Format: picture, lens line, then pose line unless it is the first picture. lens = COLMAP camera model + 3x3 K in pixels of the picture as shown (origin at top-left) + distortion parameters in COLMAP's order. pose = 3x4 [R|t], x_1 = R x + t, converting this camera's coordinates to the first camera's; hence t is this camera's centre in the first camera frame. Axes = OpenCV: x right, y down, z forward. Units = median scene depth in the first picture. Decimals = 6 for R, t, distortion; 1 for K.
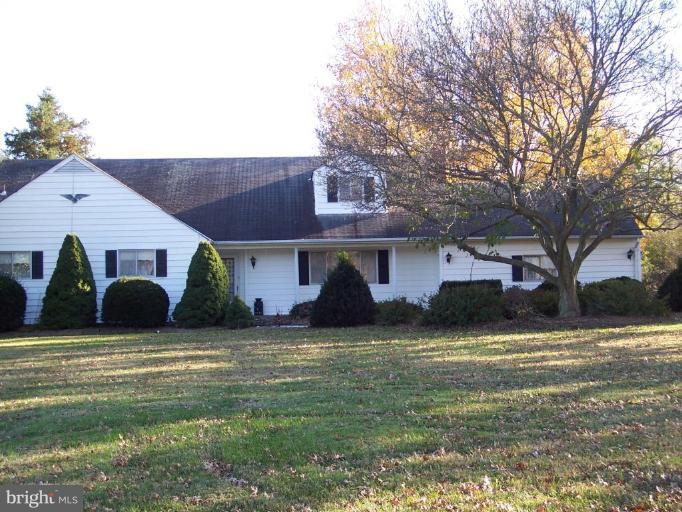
lens RADIAL K [[839.4, 0, 308.4], [0, 839.4, 255.8], [0, 0, 1]] dist [-0.160178, 0.331443]
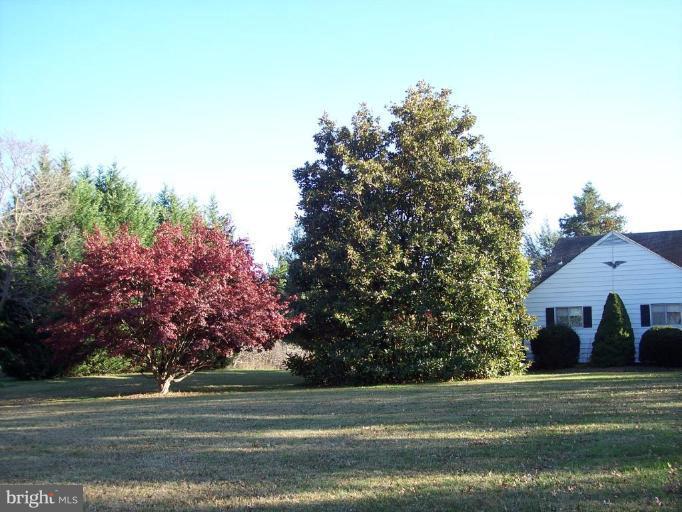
lens RADIAL K [[839.4, 0, 308.4], [0, 839.4, 255.8], [0, 0, 1]] dist [-0.160178, 0.331443]
pose [[0.772471, -0.052730, -0.632858, 0.162816], [0.008295, 0.997300, -0.072970, 0.006504], [0.634996, 0.051118, 0.770822, -0.288218]]
